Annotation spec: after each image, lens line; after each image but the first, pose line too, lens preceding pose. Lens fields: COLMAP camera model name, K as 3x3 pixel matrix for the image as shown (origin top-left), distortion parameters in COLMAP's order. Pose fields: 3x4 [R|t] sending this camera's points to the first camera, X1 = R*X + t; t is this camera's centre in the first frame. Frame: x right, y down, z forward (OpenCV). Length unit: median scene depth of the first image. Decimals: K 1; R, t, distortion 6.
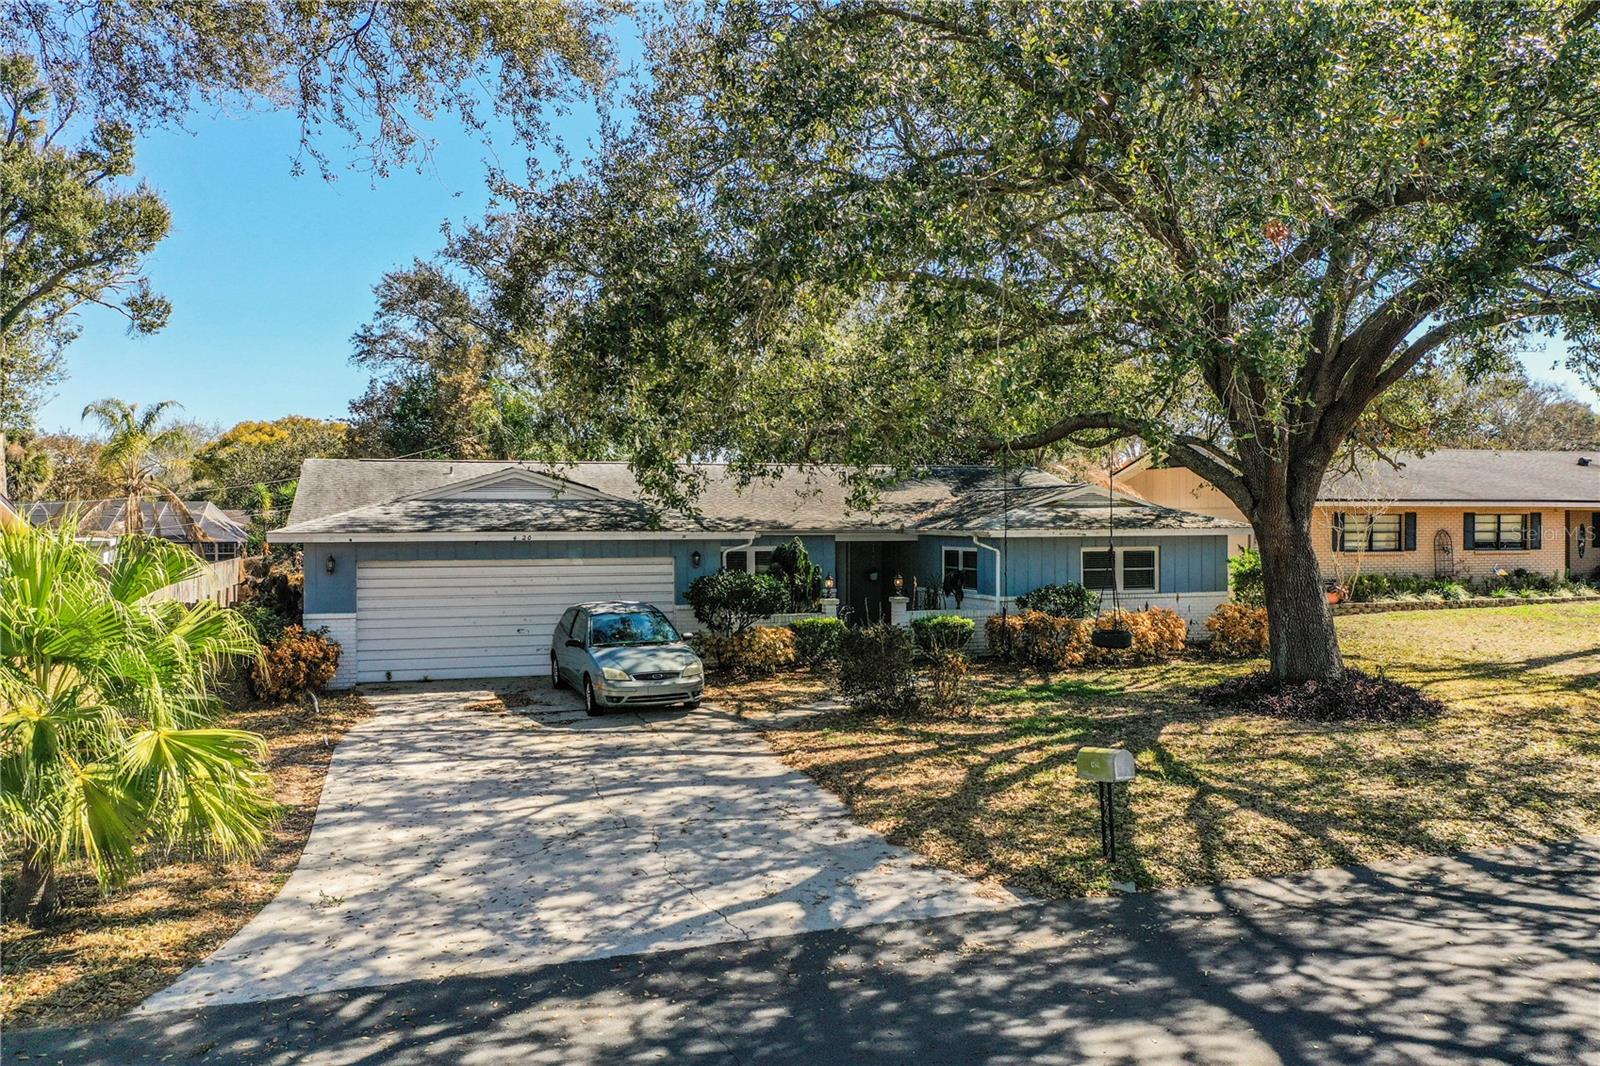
lens RADIAL K [[1298.3, 0, 800.0], [0, 1298.3, 533.0], [0, 0, 1]] dist [-0.027451, -0.005177]
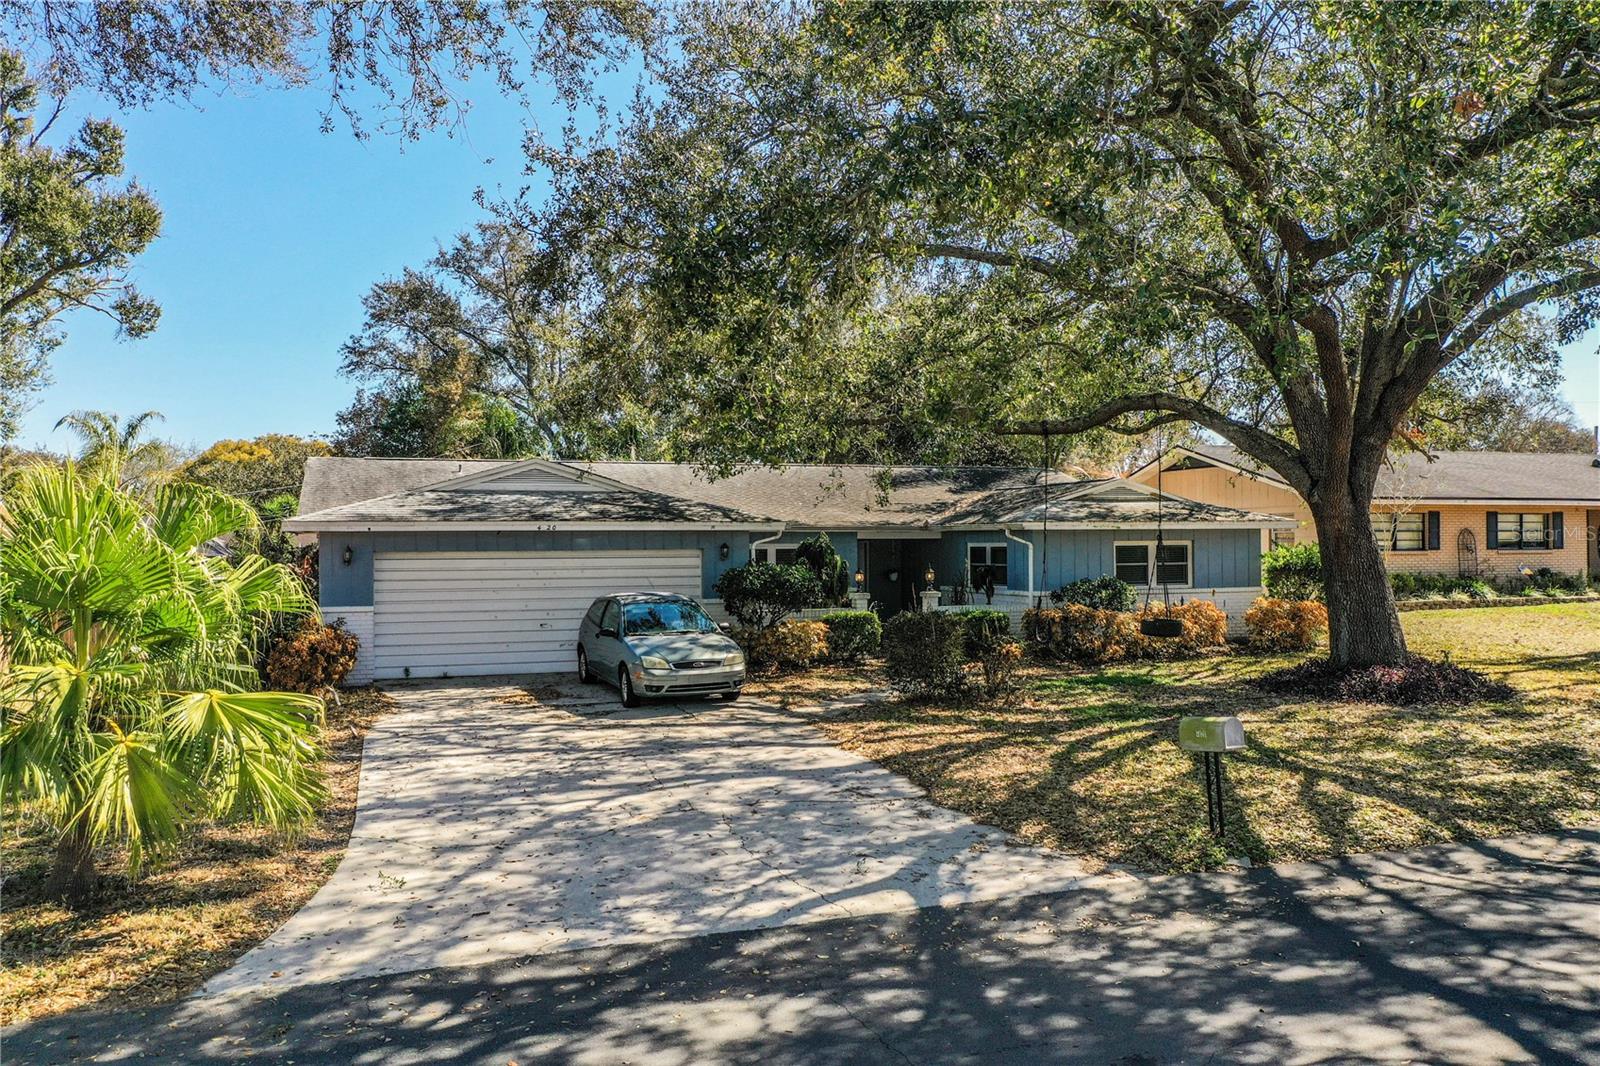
lens RADIAL K [[1284.4, 0, 796.3], [0, 1284.4, 521.7], [0, 0, 1]] dist [-0.008128, -0.010323]
pose [[0.999847, -0.002227, 0.017325, -0.040882], [0.002669, 0.999670, -0.025561, 0.021345], [-0.017262, 0.025603, 0.999523, 0.040607]]
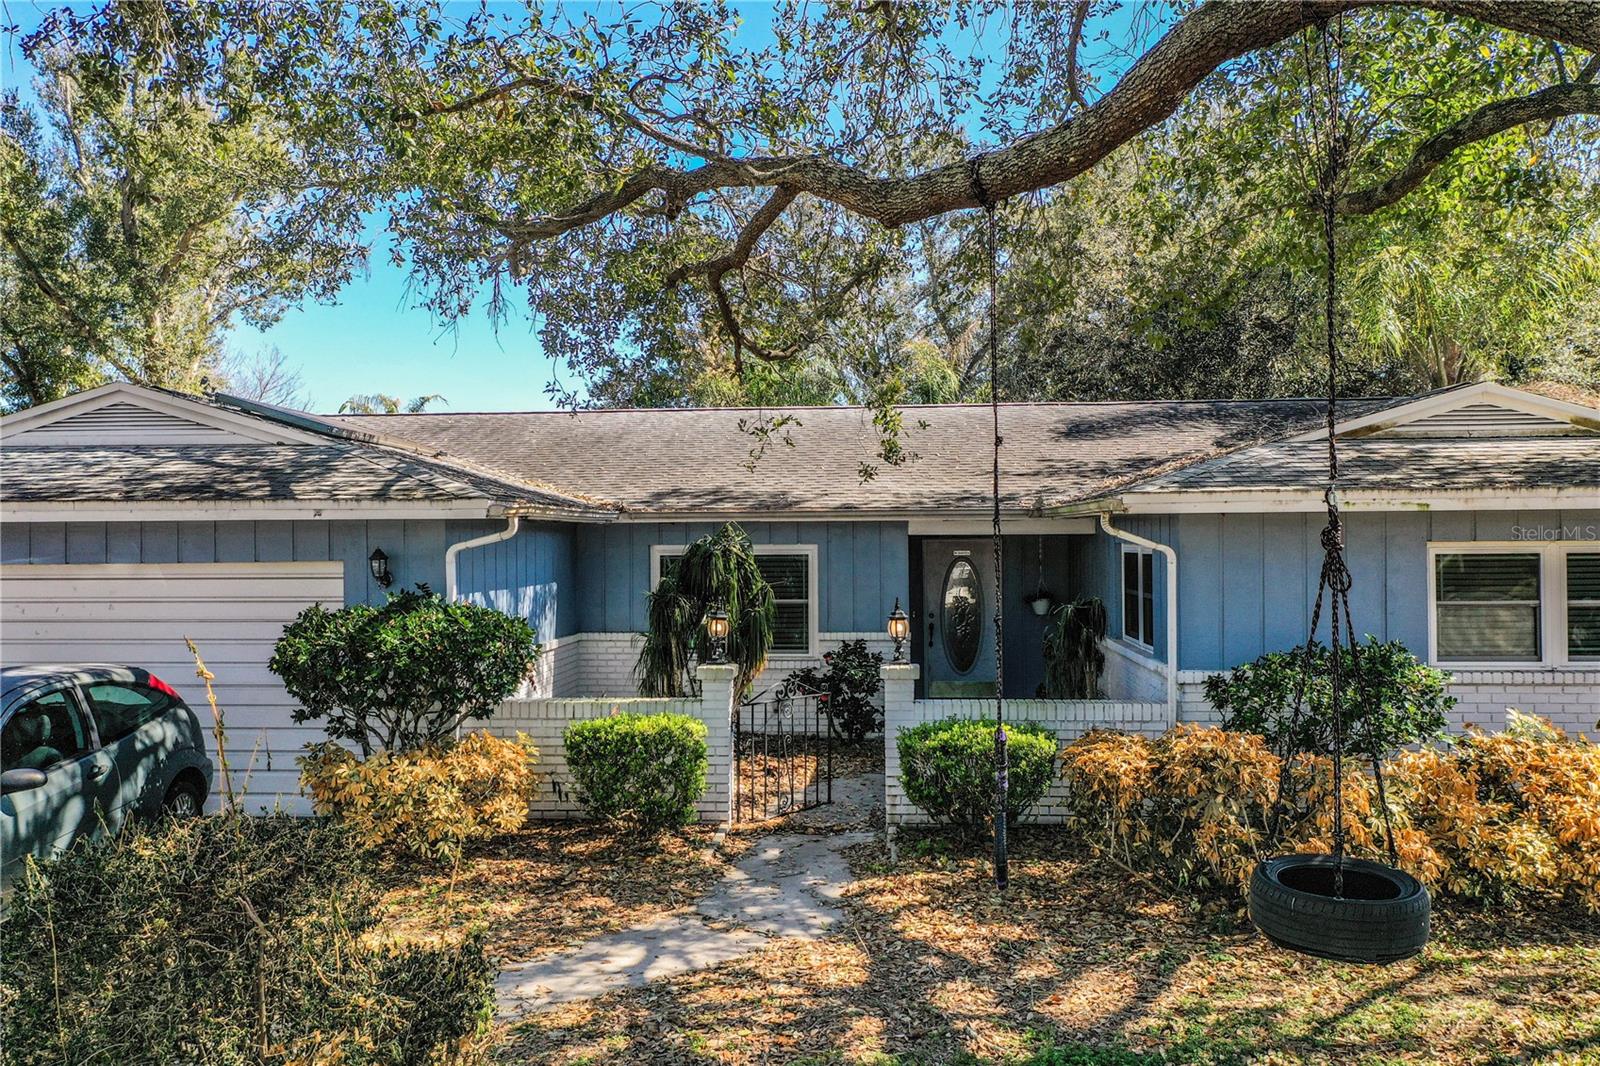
lens RADIAL K [[1298.3, 0, 800.0], [0, 1298.3, 533.0], [0, 0, 1]] dist [-0.027451, -0.005177]
pose [[0.924417, -0.006099, -0.381335, 0.200999], [0.000207, 0.999880, -0.015489, 0.014786], [0.381384, 0.014239, 0.924307, 0.624122]]
